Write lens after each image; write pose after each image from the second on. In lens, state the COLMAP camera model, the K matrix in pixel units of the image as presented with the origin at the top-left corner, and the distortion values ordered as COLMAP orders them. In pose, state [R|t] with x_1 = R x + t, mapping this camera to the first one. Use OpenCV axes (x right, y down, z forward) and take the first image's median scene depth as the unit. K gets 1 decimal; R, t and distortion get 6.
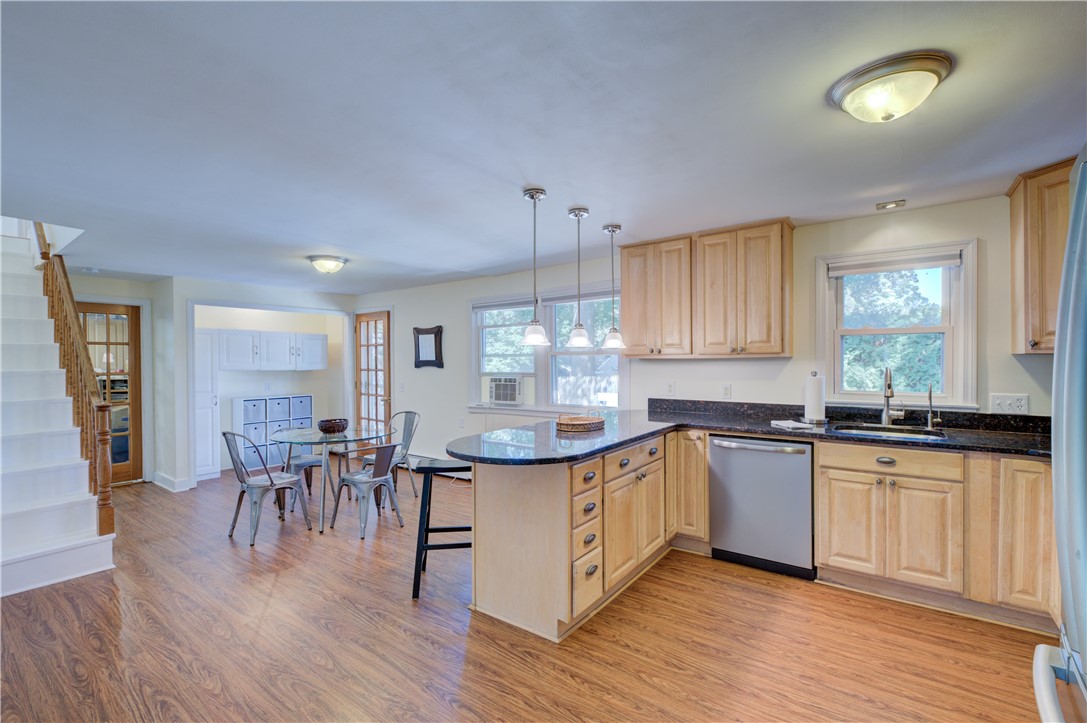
lens RADIAL K [[479.0, 0, 538.0], [0, 479.0, 363.1], [0, 0, 1]] dist [-0.000739, -0.000523]
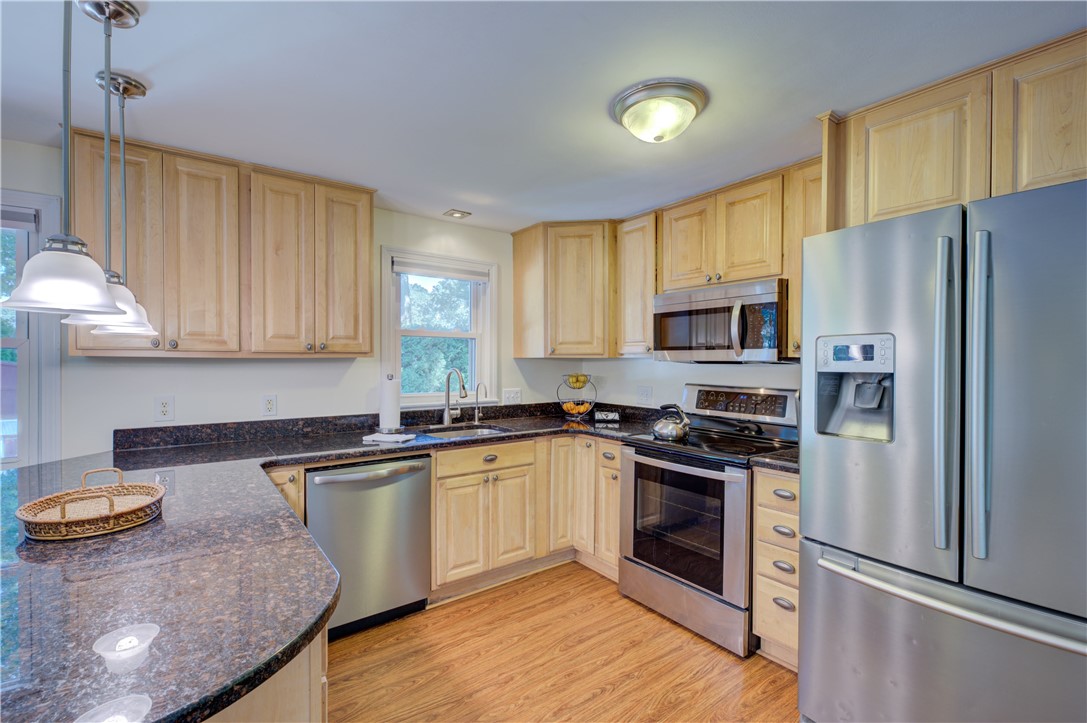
lens RADIAL K [[479.0, 0, 540.7], [0, 479.0, 363.1], [0, 0, 1]] dist [-0.000739, -0.000523]
pose [[0.277610, 0.002193, 0.960691, -0.222199], [-0.000098, 0.999997, -0.002255, -0.001636], [-0.960694, 0.000532, 0.277609, 0.541287]]
